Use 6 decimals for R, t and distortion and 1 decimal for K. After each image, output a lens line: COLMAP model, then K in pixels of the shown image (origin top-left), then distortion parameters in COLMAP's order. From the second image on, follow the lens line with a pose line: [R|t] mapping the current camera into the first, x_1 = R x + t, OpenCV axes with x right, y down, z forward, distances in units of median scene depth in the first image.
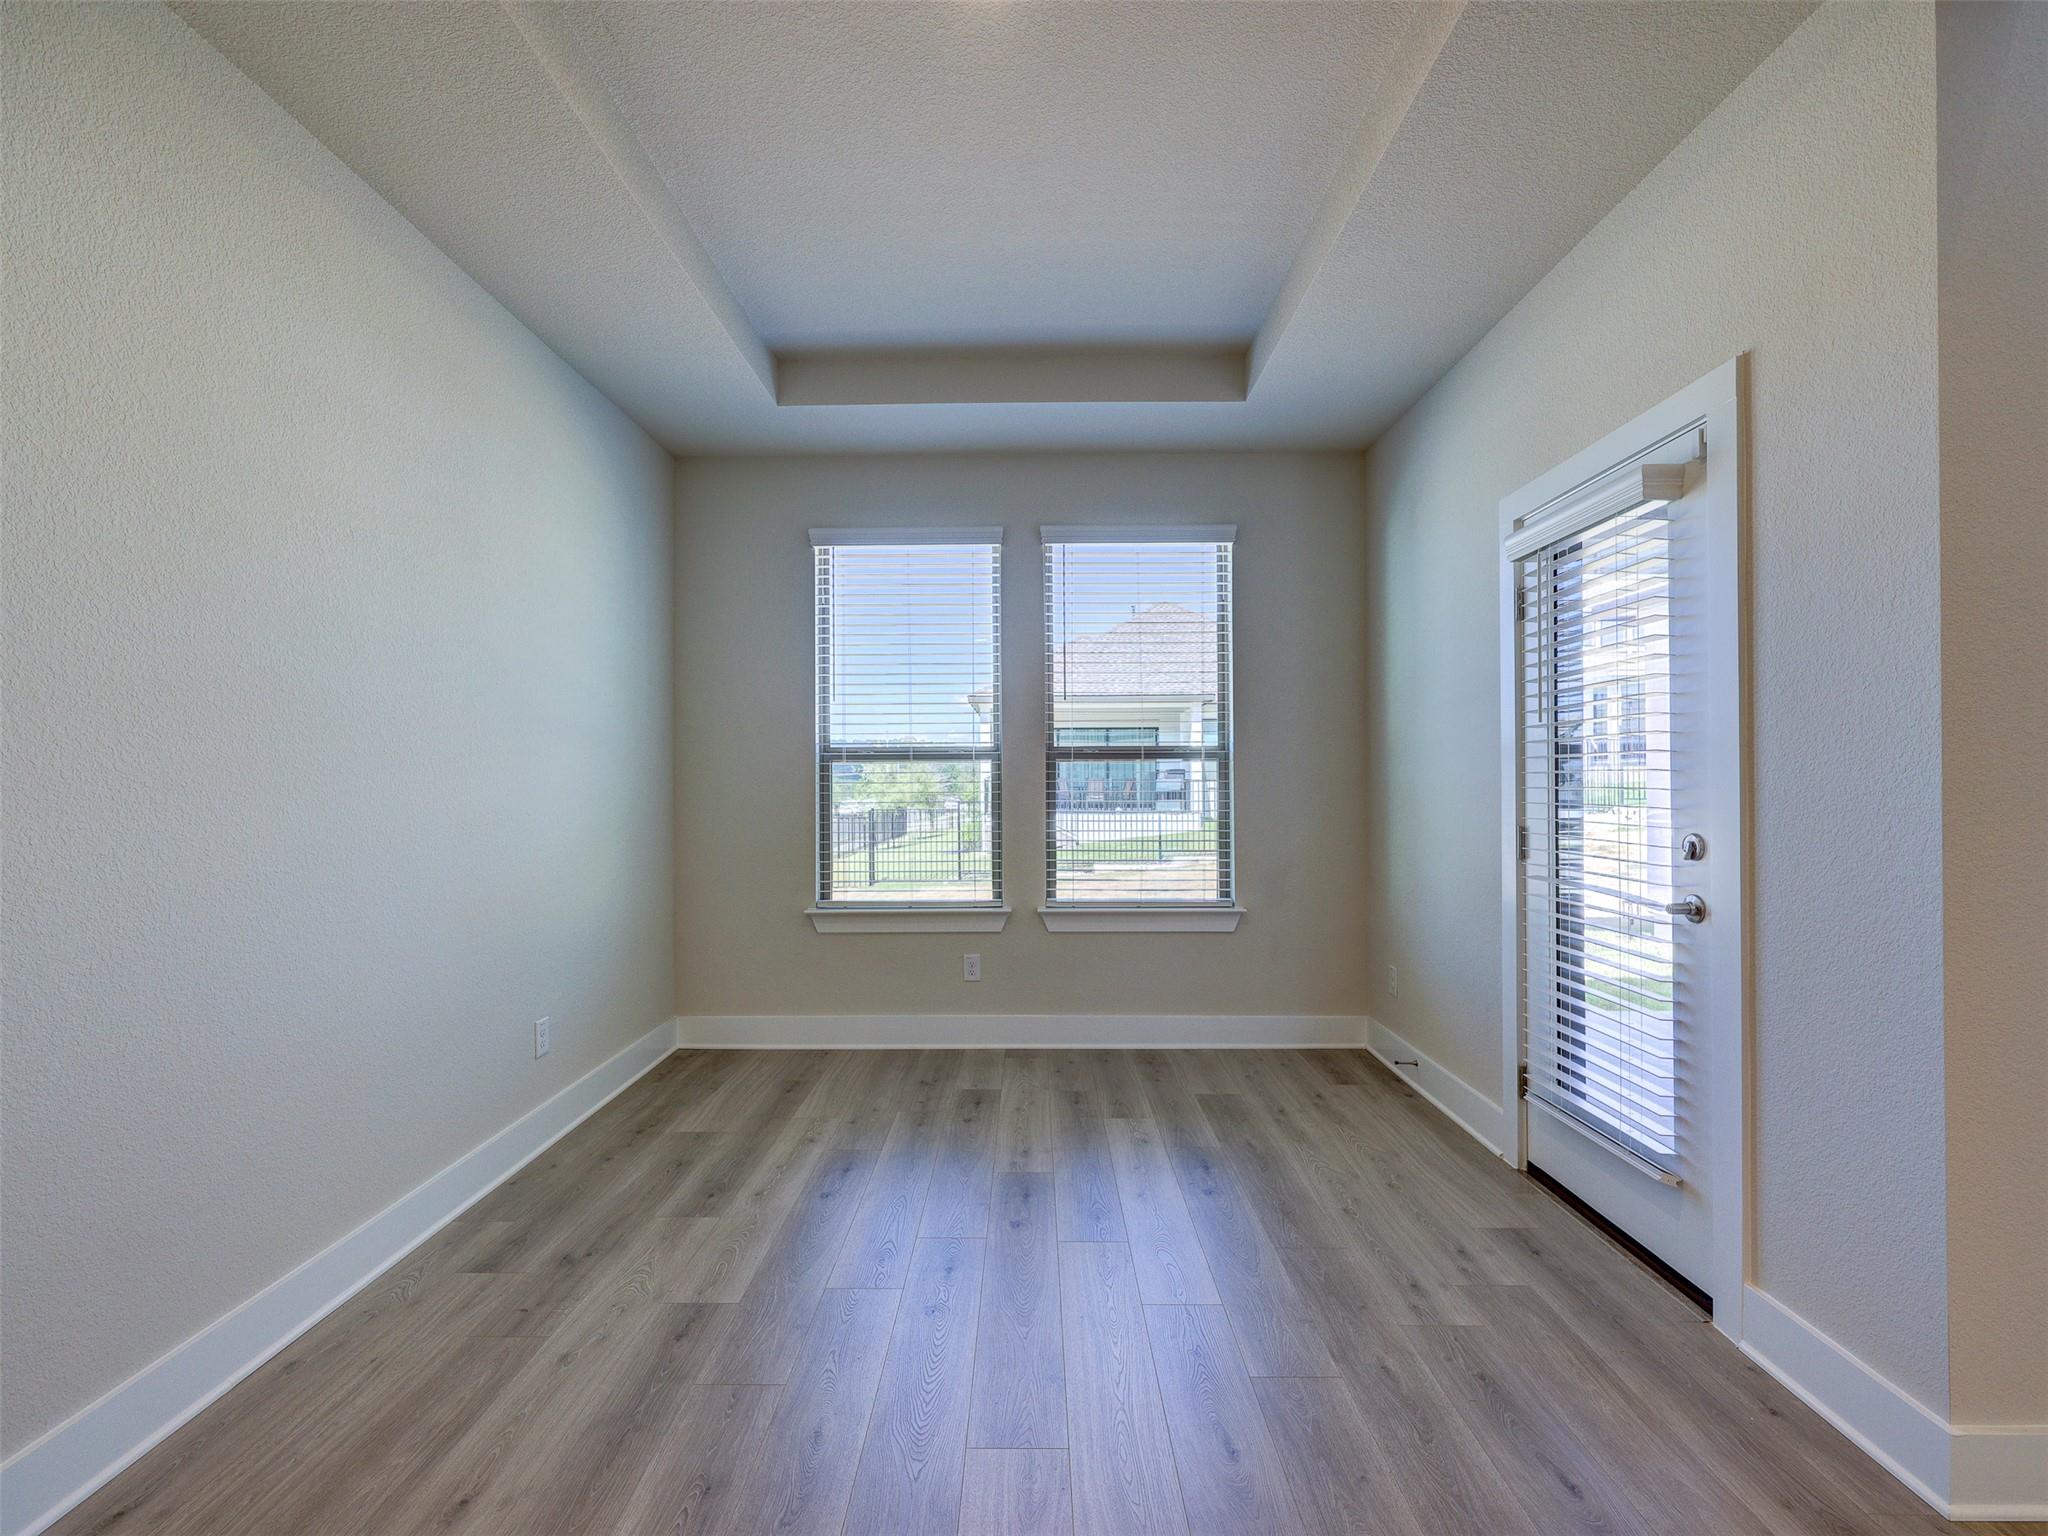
lens RADIAL K [[919.5, 0, 1012.4], [0, 919.5, 773.5], [0, 0, 1]] dist [-0.001156, -0.000336]
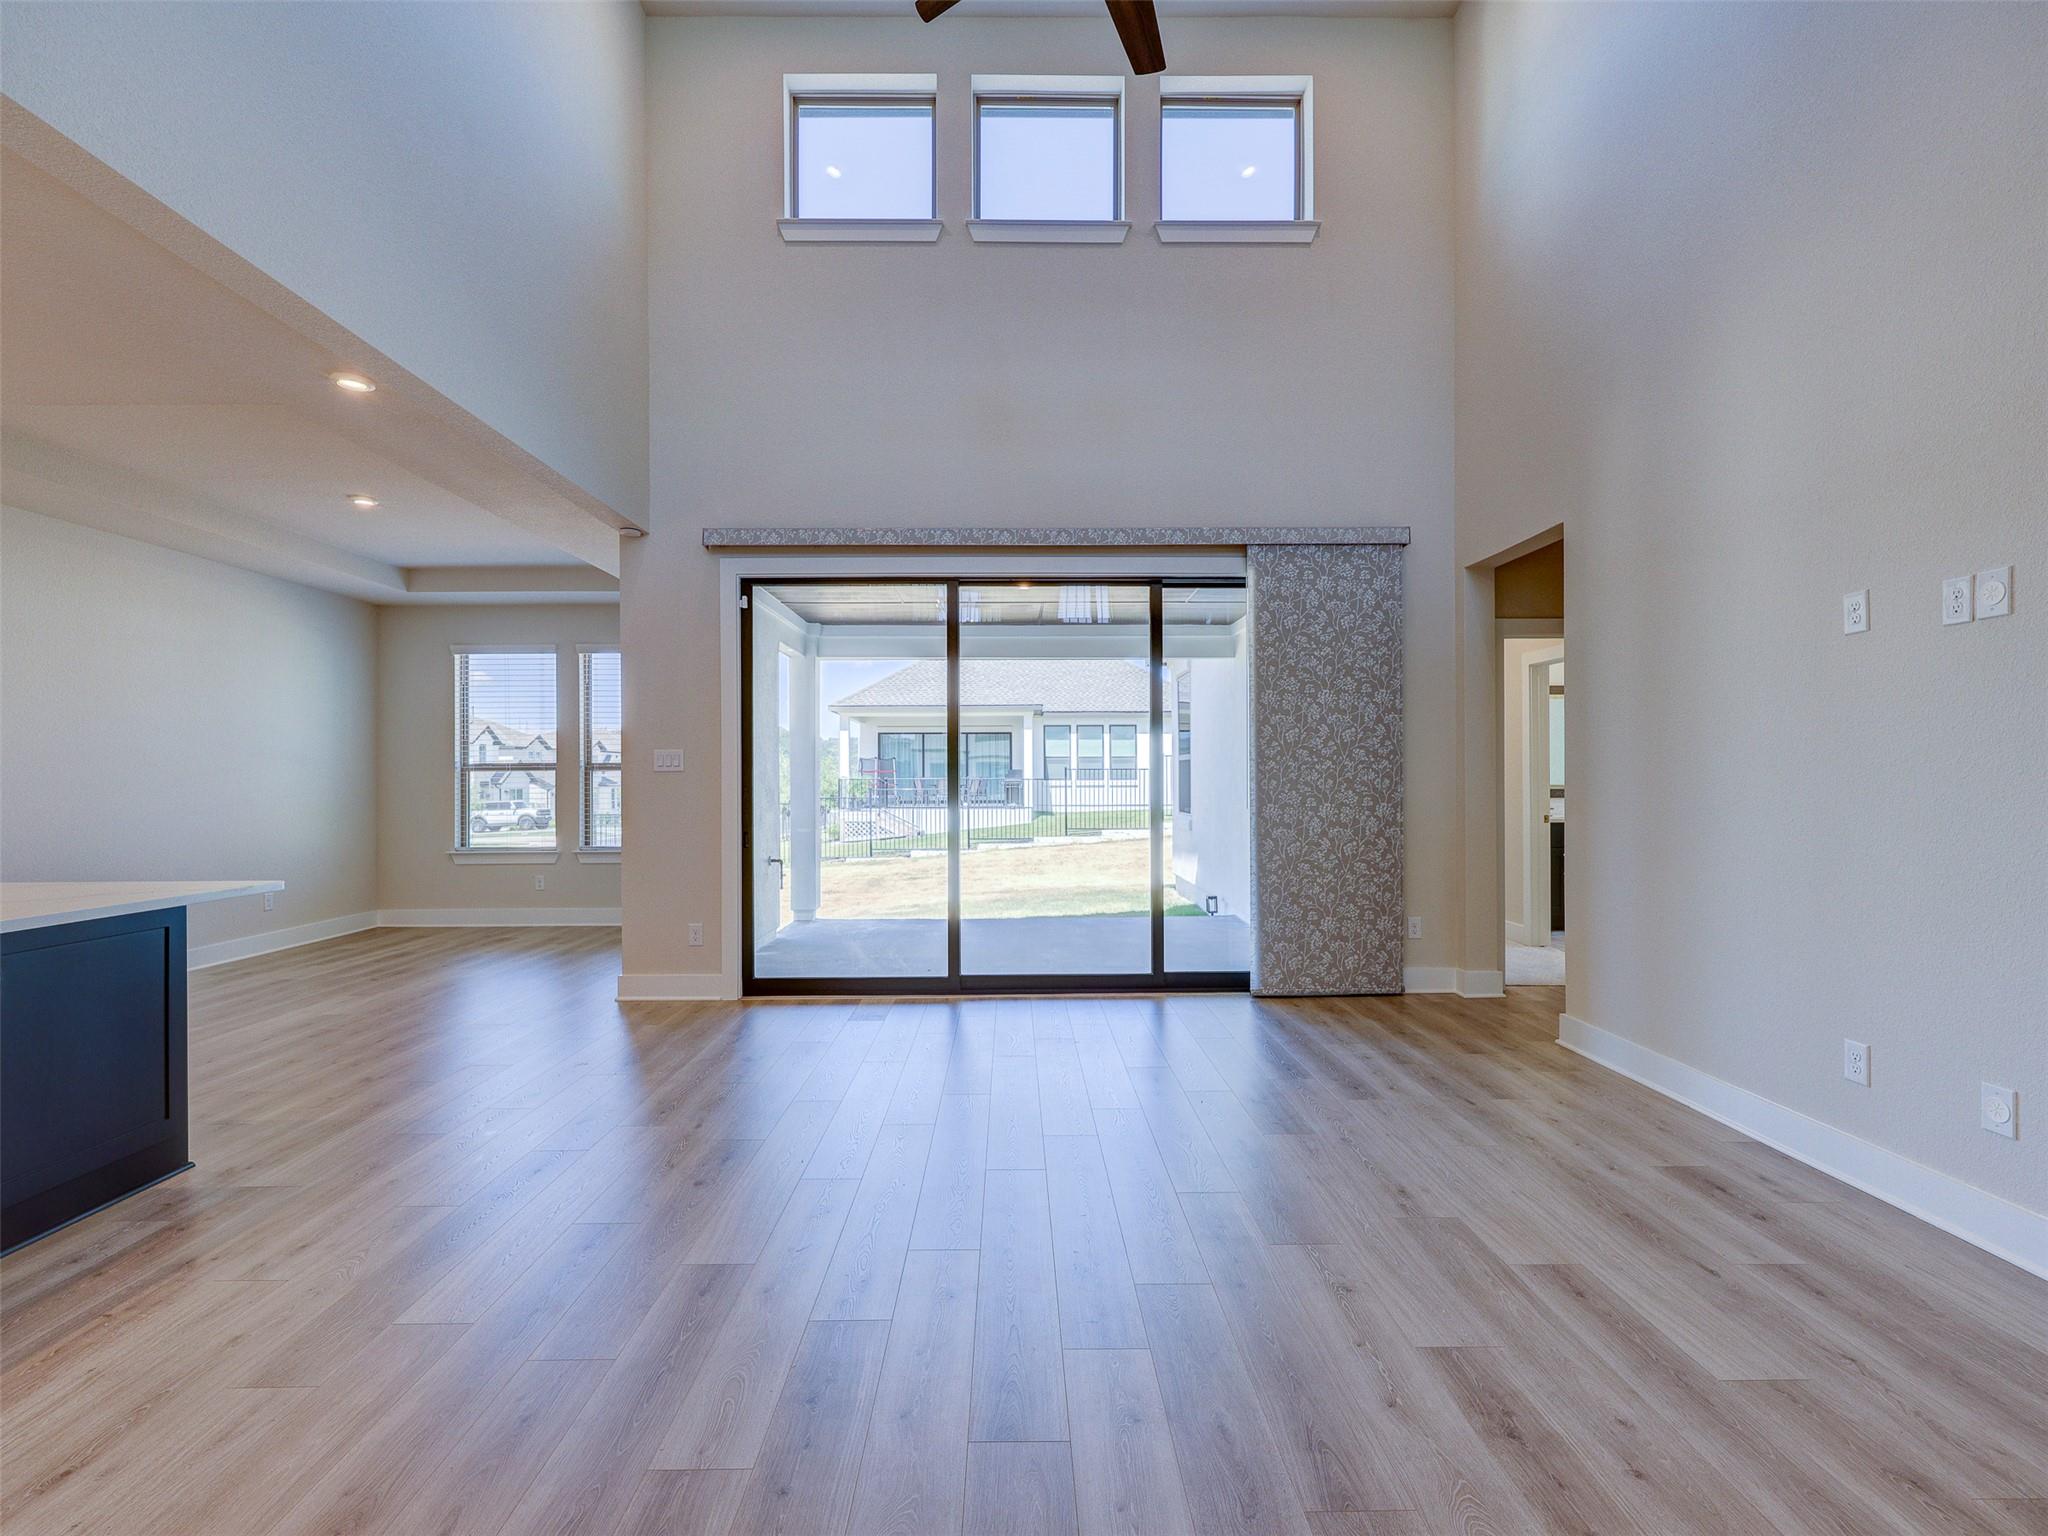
lens RADIAL K [[925.6, 0, 1022.0], [0, 925.6, 776.8], [0, 0, 1]] dist [0.001199, 0.000279]
pose [[0.999530, -0.002777, 0.030530, 0.863650], [0.002656, 0.999989, 0.003987, -0.006549], [-0.030541, -0.003904, 0.999526, -0.890188]]
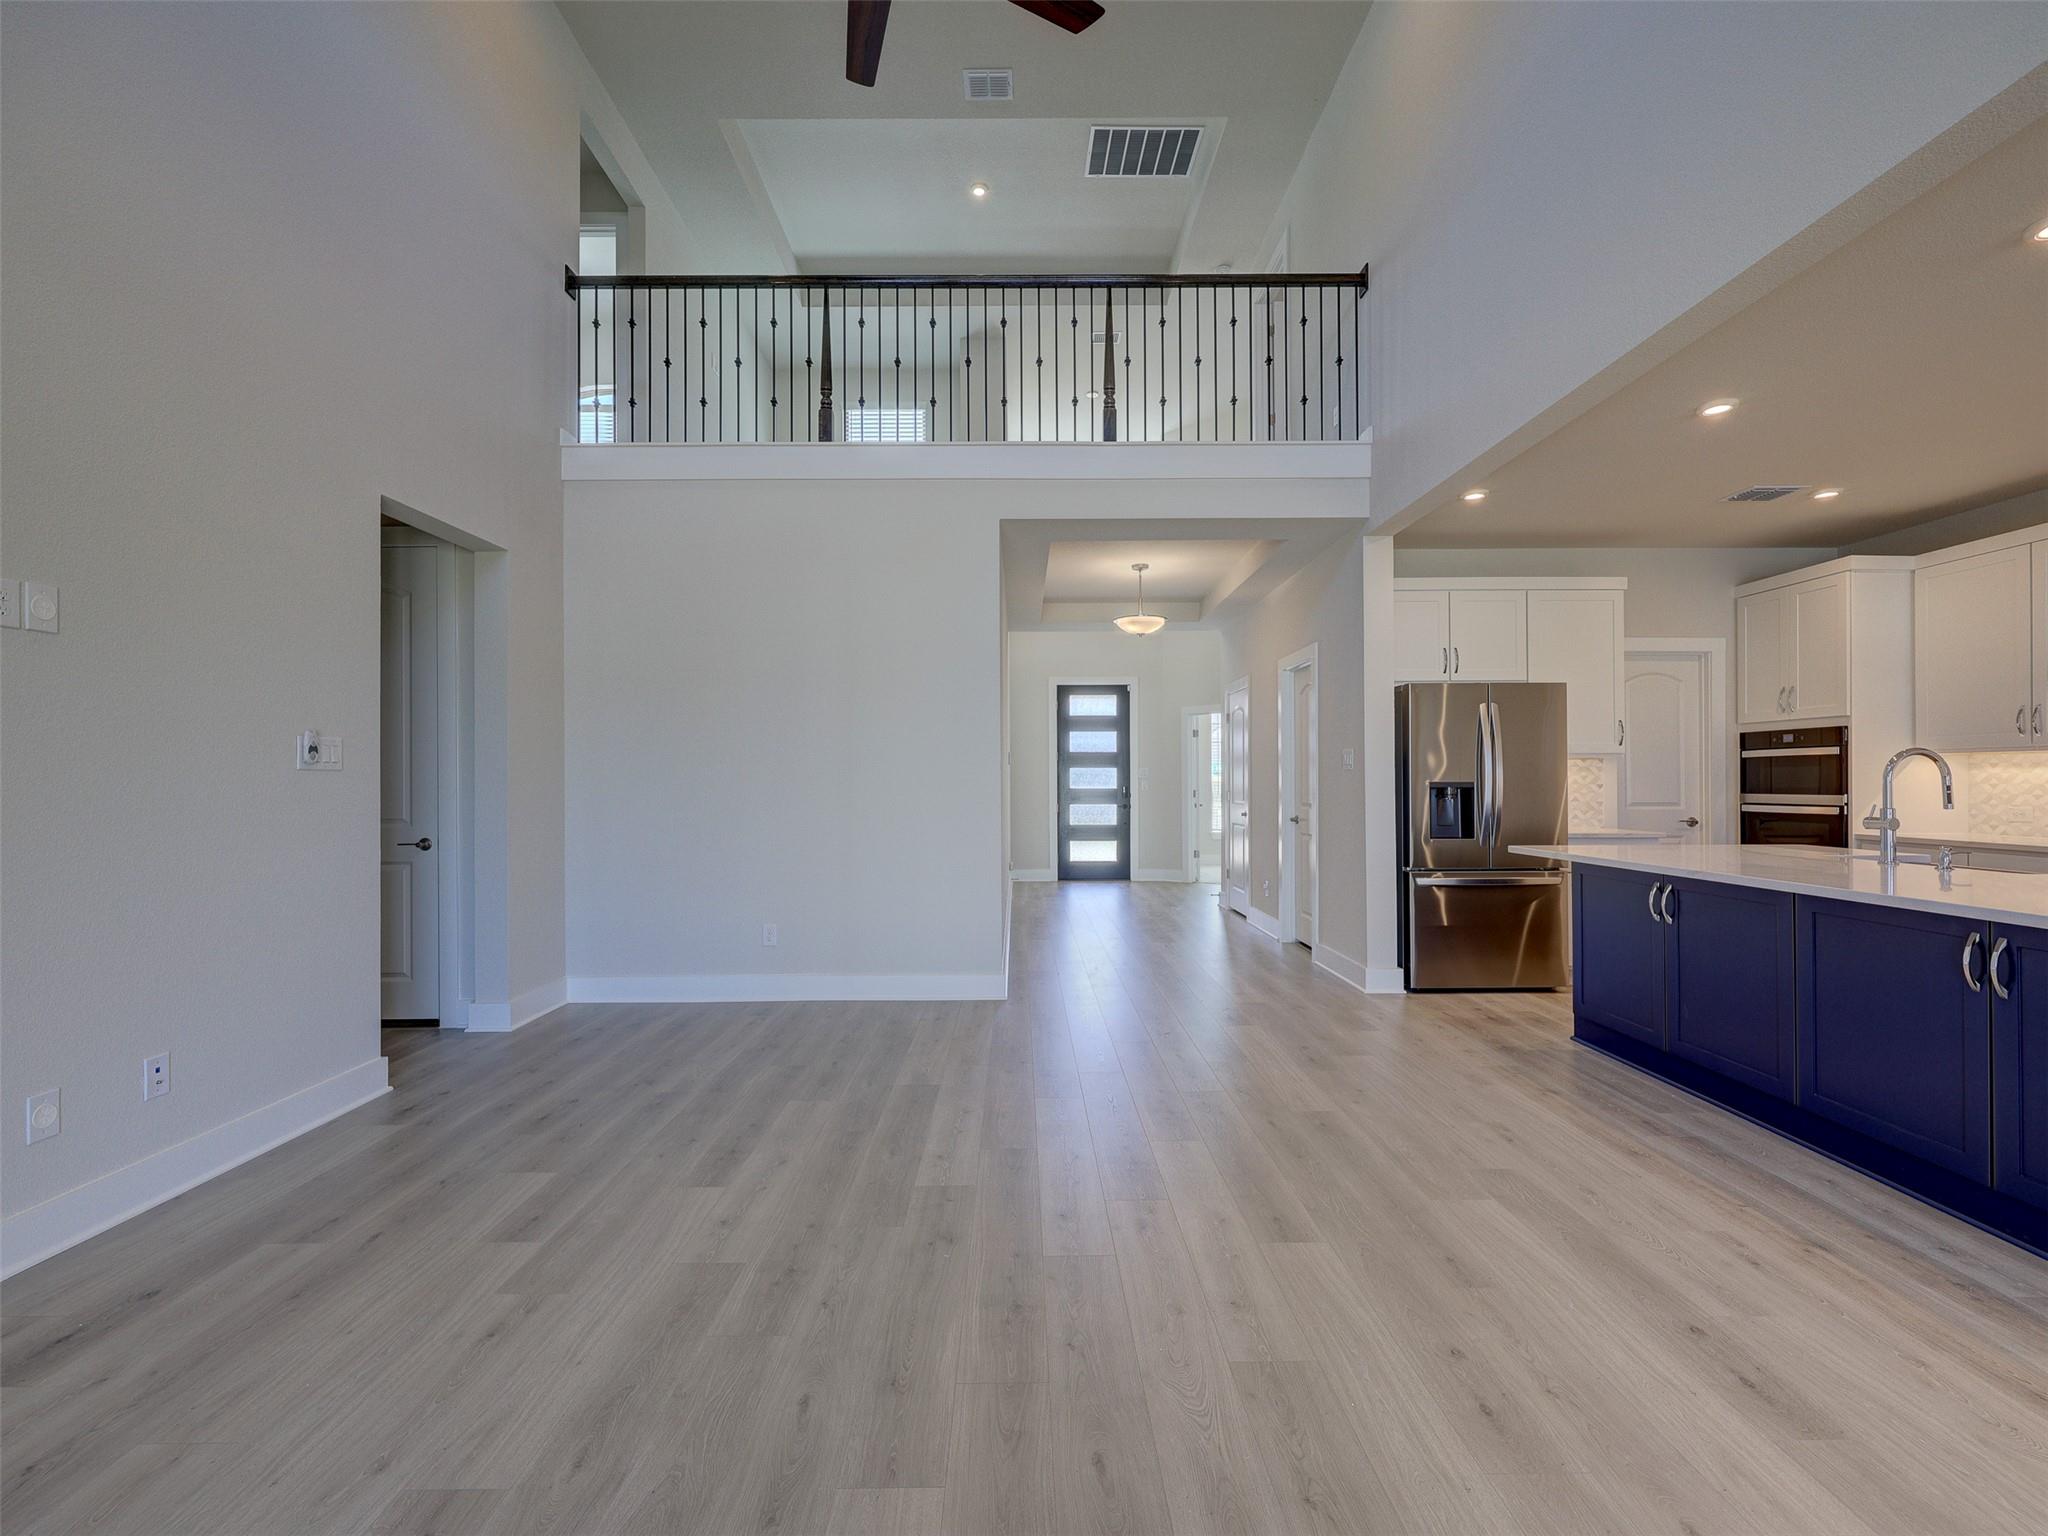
lens RADIAL K [[920.8, 0, 1025.4], [0, 920.8, 776.4], [0, 0, 1]] dist [0.001244, 0.001097]
pose [[-0.999631, 0.007262, -0.026193, 0.877271], [0.007596, 0.999891, -0.012663, 0.000908], [0.026099, -0.012857, -0.999577, 0.238151]]
